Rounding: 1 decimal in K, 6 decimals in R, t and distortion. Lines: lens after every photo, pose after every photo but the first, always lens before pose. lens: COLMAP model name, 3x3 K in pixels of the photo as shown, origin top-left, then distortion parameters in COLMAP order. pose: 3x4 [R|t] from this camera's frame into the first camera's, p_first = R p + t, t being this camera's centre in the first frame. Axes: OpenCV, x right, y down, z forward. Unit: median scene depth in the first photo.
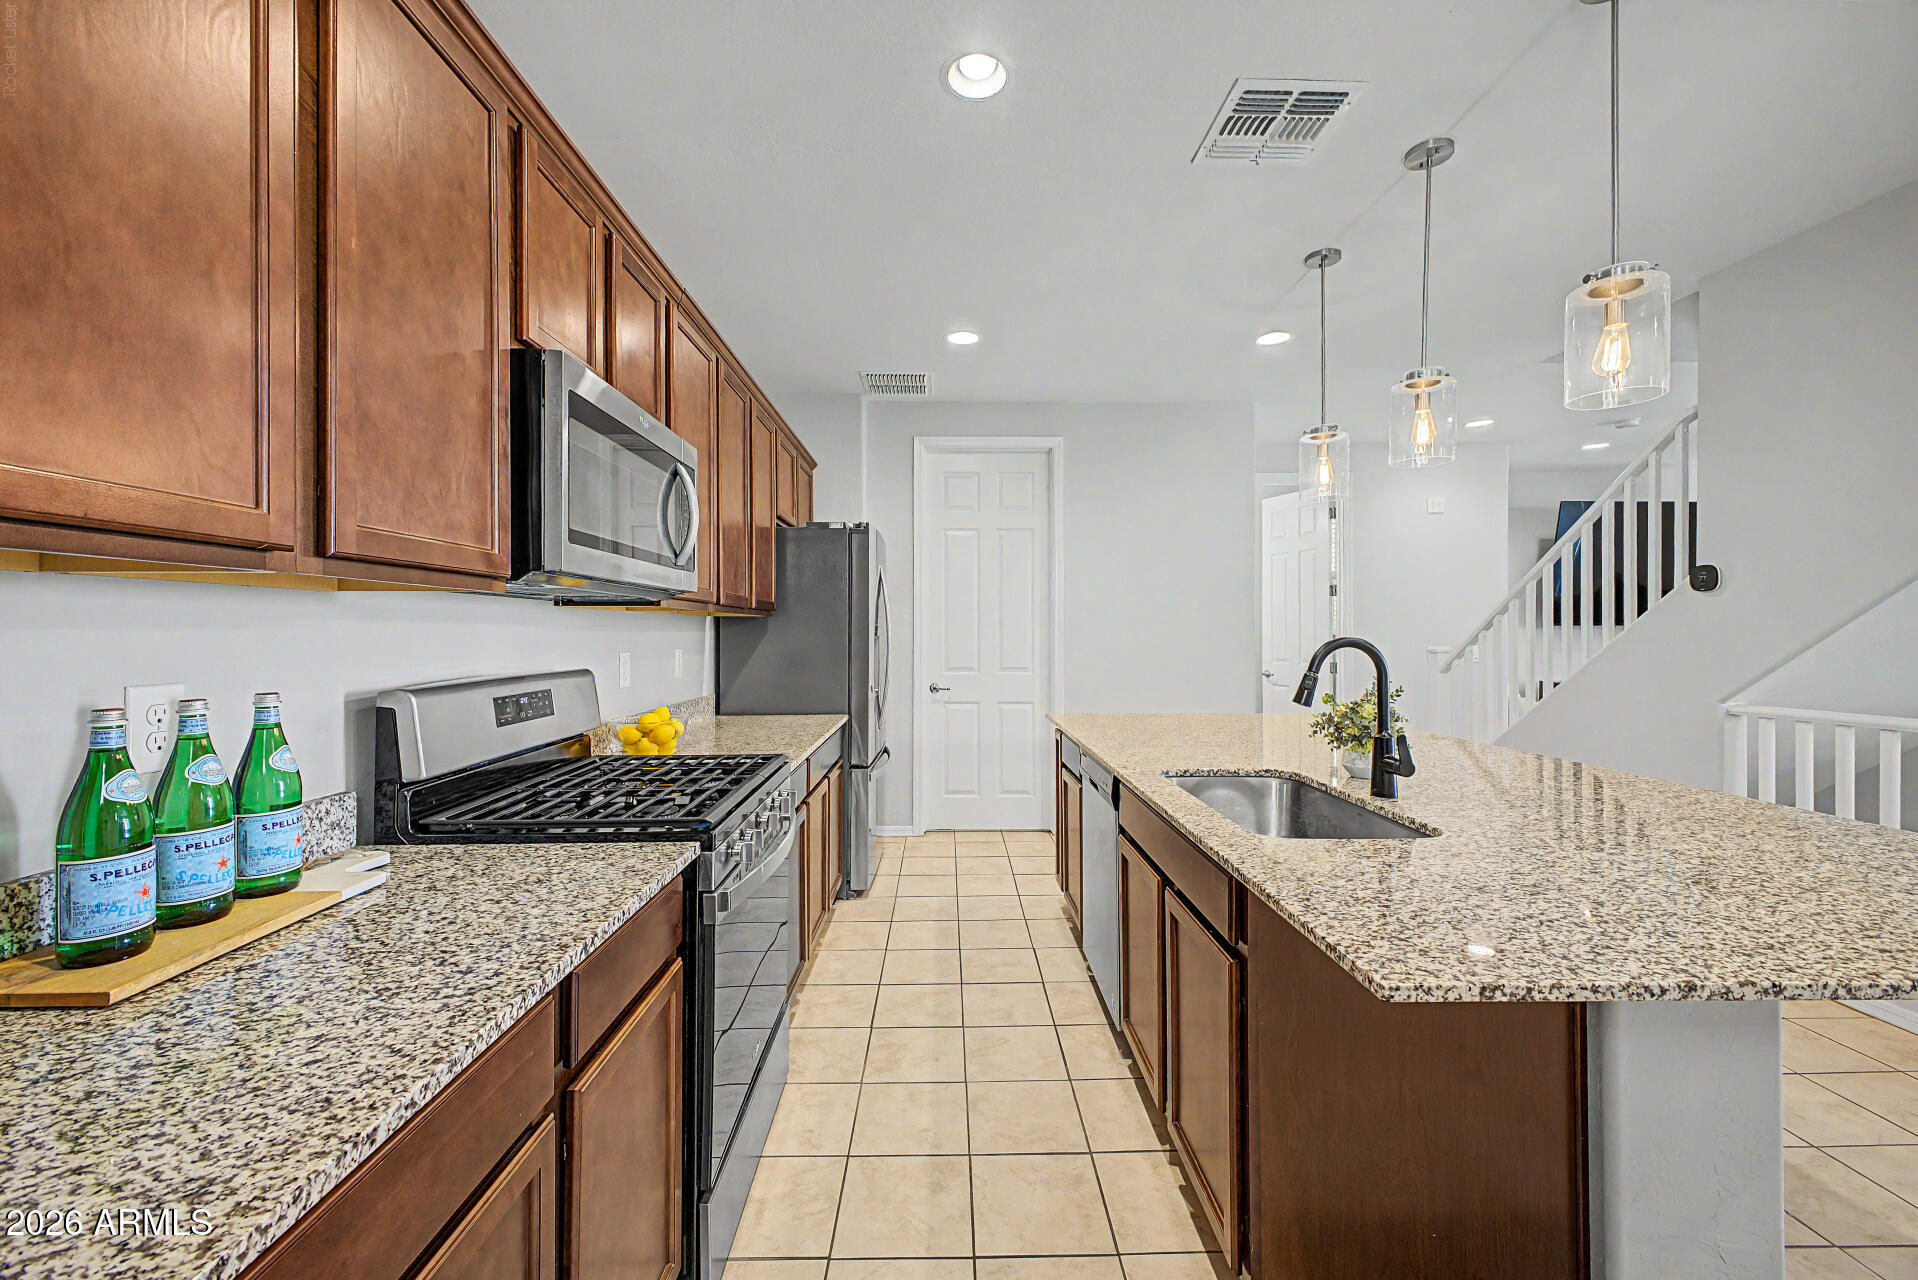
lens RADIAL K [[764.5, 0, 962.2], [0, 764.5, 631.8], [0, 0, 1]] dist [0.013321, -0.001416]
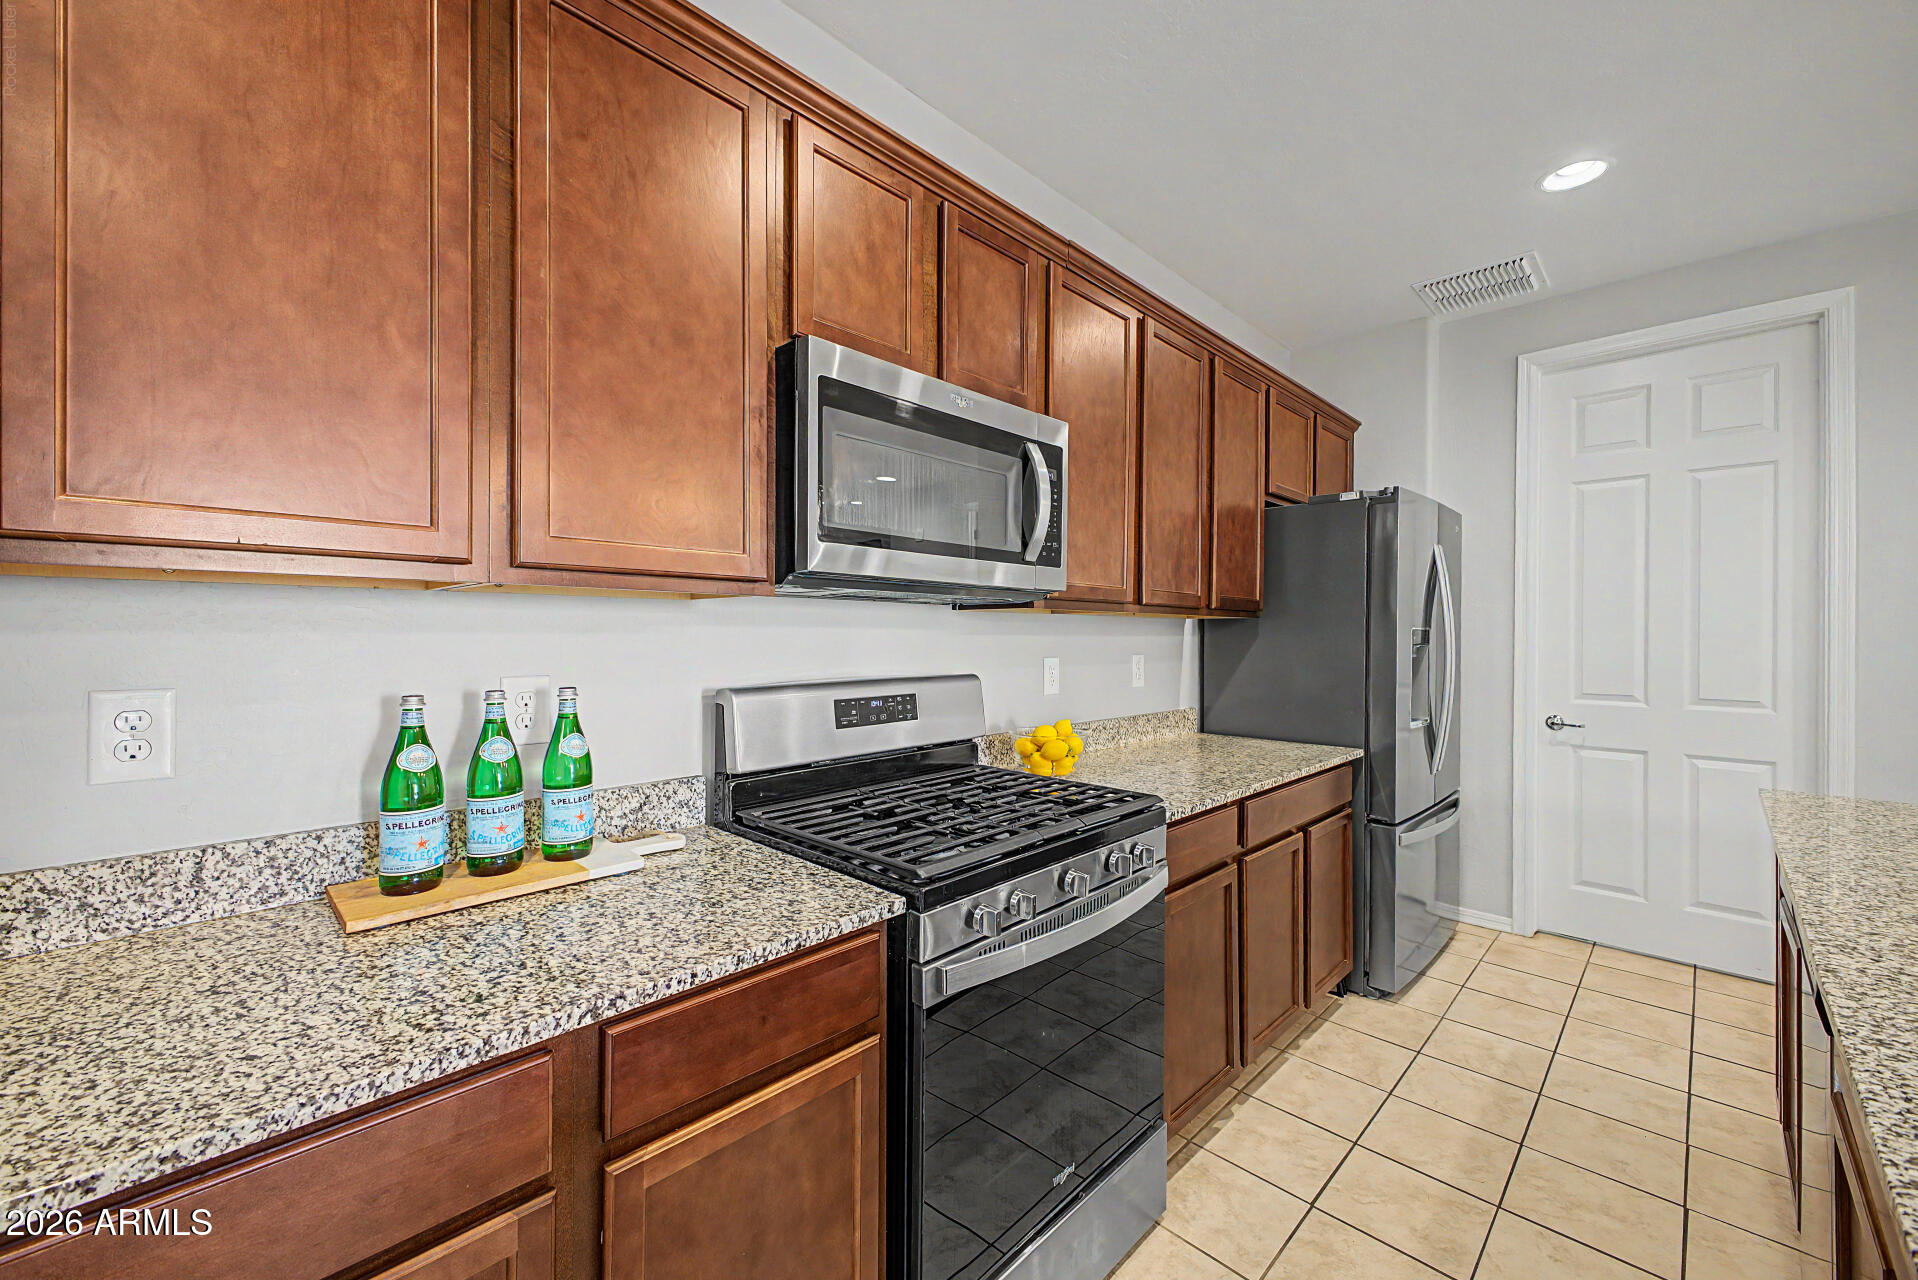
lens RADIAL K [[764.5, 0, 957.3], [0, 764.5, 634.1], [0, 0, 1]] dist [0.013321, -0.001416]
pose [[0.695805, 0.004719, -0.718216, 0.289848], [-0.005261, 0.999985, 0.001473, -0.004962], [0.718212, 0.002753, 0.695819, 0.511492]]
